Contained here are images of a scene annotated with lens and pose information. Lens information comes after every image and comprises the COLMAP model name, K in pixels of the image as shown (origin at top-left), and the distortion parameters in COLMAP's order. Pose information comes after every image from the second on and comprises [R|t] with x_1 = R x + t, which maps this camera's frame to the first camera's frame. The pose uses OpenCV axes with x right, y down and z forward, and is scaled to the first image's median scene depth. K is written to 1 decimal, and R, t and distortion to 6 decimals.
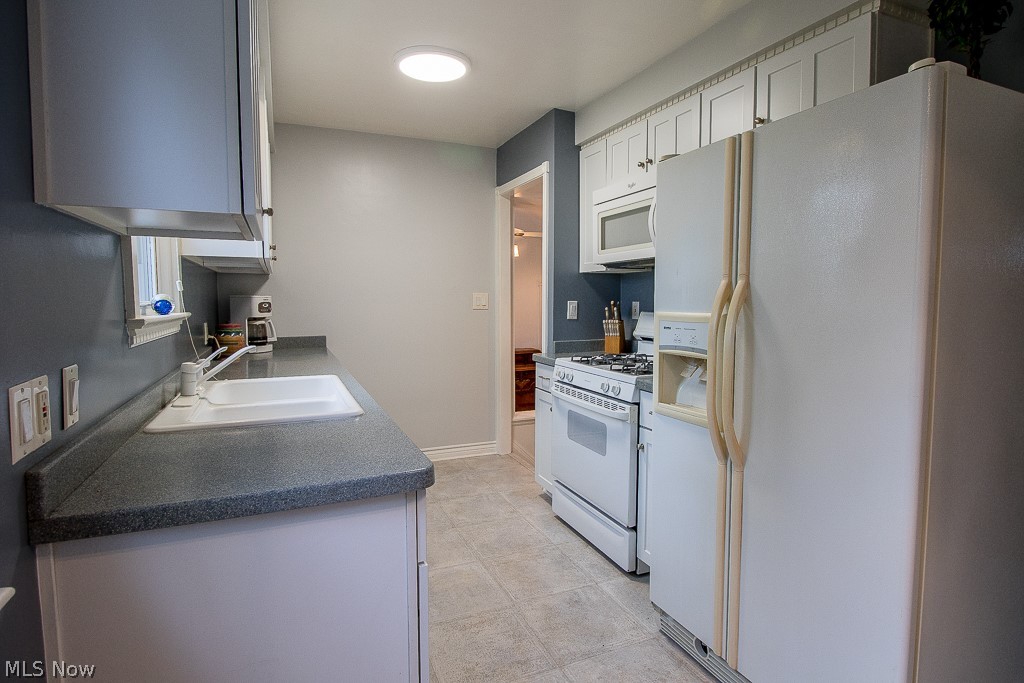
lens RADIAL K [[538.6, 0, 510.0], [0, 538.6, 338.1], [0, 0, 1]] dist [-0.013756, -0.007575]
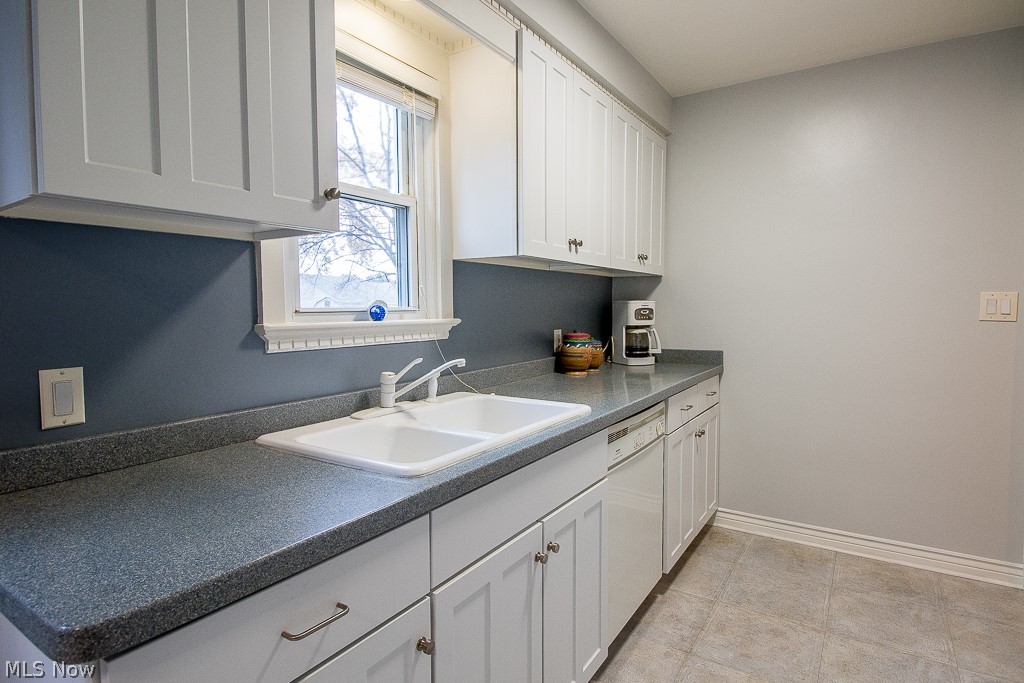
lens RADIAL K [[538.6, 0, 507.6], [0, 538.6, 337.7], [0, 0, 1]] dist [-0.013756, -0.007575]
pose [[0.544607, 0.044019, -0.837536, 0.179384], [-0.055226, 0.998337, 0.016559, -0.024625], [0.836871, 0.037236, 0.546132, 0.392593]]
